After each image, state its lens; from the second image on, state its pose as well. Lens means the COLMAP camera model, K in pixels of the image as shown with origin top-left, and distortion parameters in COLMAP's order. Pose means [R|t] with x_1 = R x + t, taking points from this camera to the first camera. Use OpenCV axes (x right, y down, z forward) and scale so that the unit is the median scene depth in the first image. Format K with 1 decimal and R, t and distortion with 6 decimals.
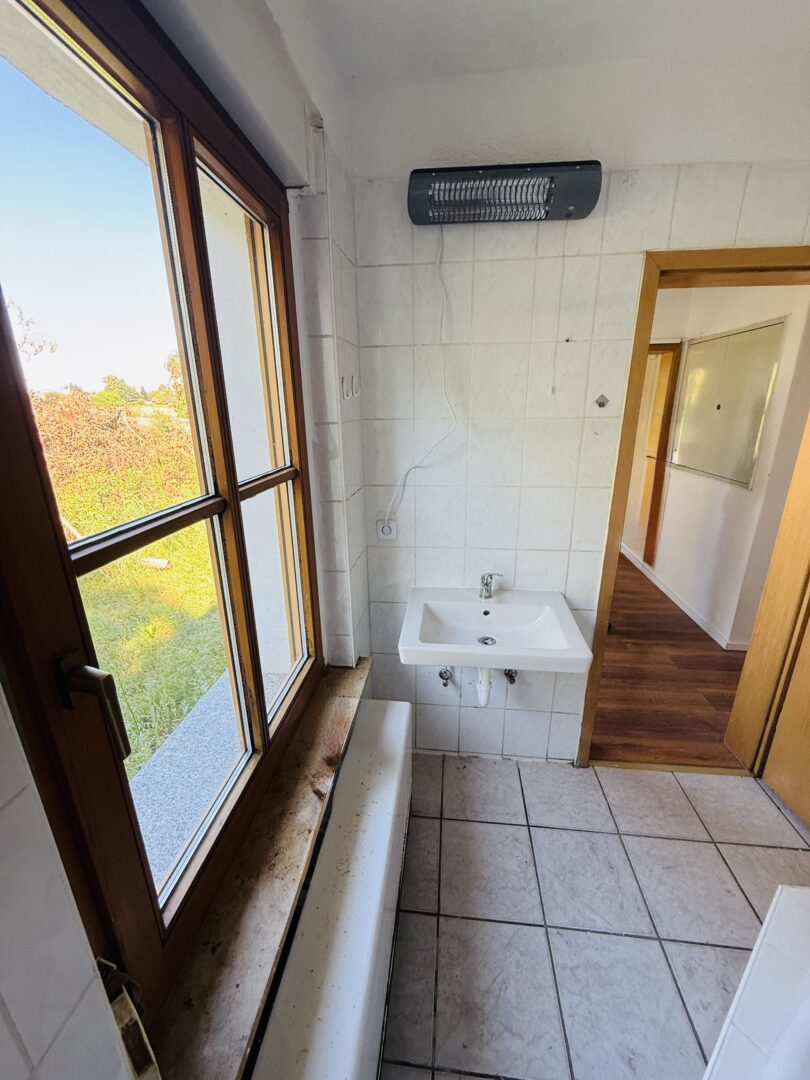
lens RADIAL K [[431.5, 0, 406.2], [0, 431.5, 537.0], [0, 0, 1]] dist [0.000313, 0.000267]
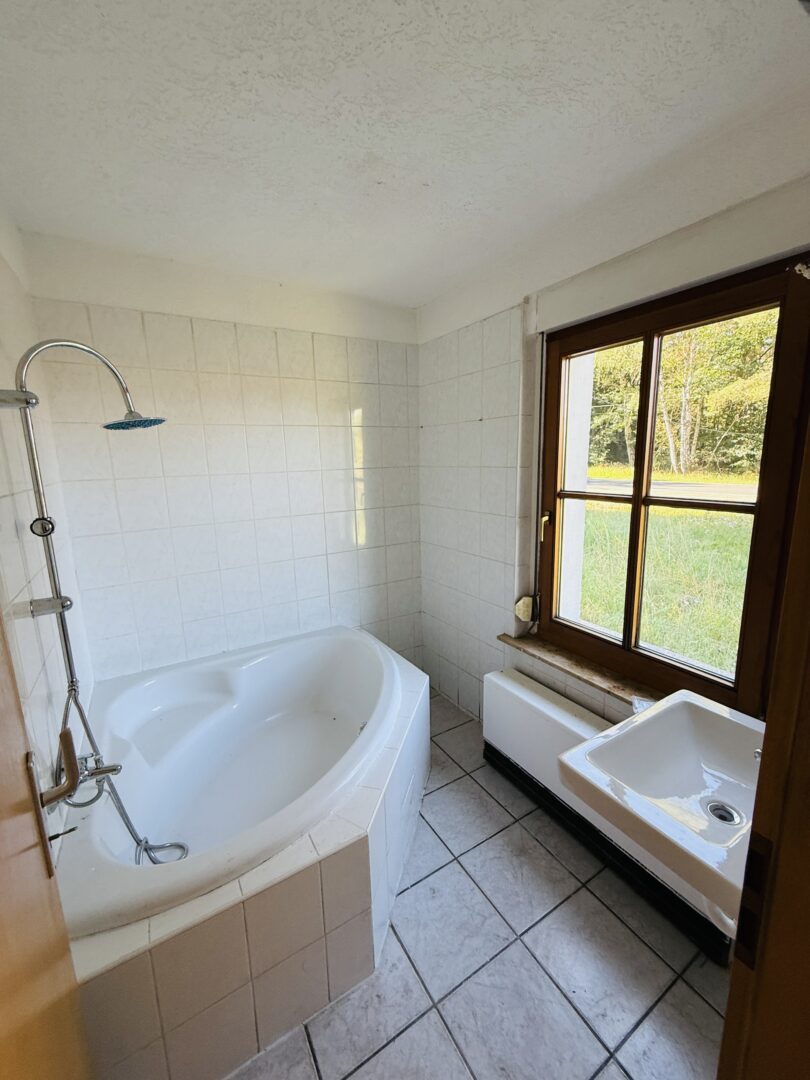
lens RADIAL K [[431.5, 0, 406.2], [0, 431.5, 537.0], [0, 0, 1]] dist [0.000313, 0.000267]
pose [[-0.795014, 0.138028, -0.590678, 0.787996], [-0.152162, 0.897253, 0.414468, -0.285893], [0.587196, 0.419387, -0.692326, 0.886173]]
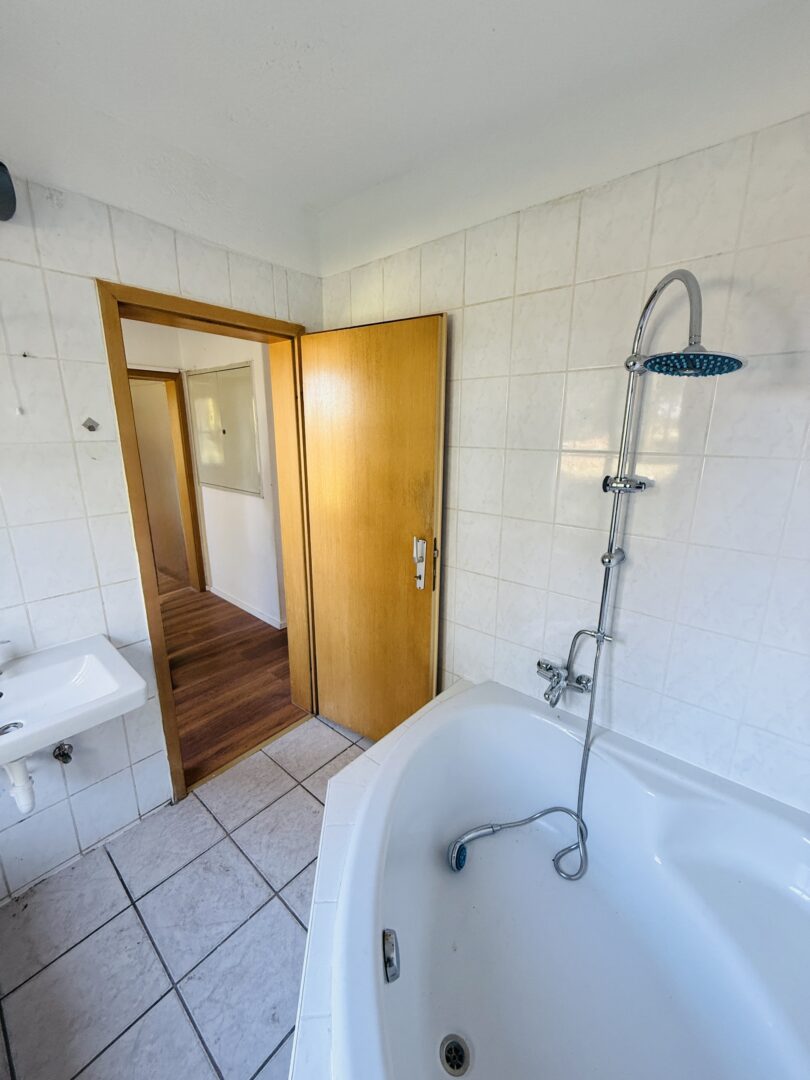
lens RADIAL K [[431.5, 0, 406.2], [0, 431.5, 537.0], [0, 0, 1]] dist [0.000313, 0.000267]
pose [[0.569771, -0.189416, 0.799677, 0.037539], [0.231379, 0.970685, 0.065065, 0.019335], [-0.788559, 0.147957, 0.596895, -0.063447]]
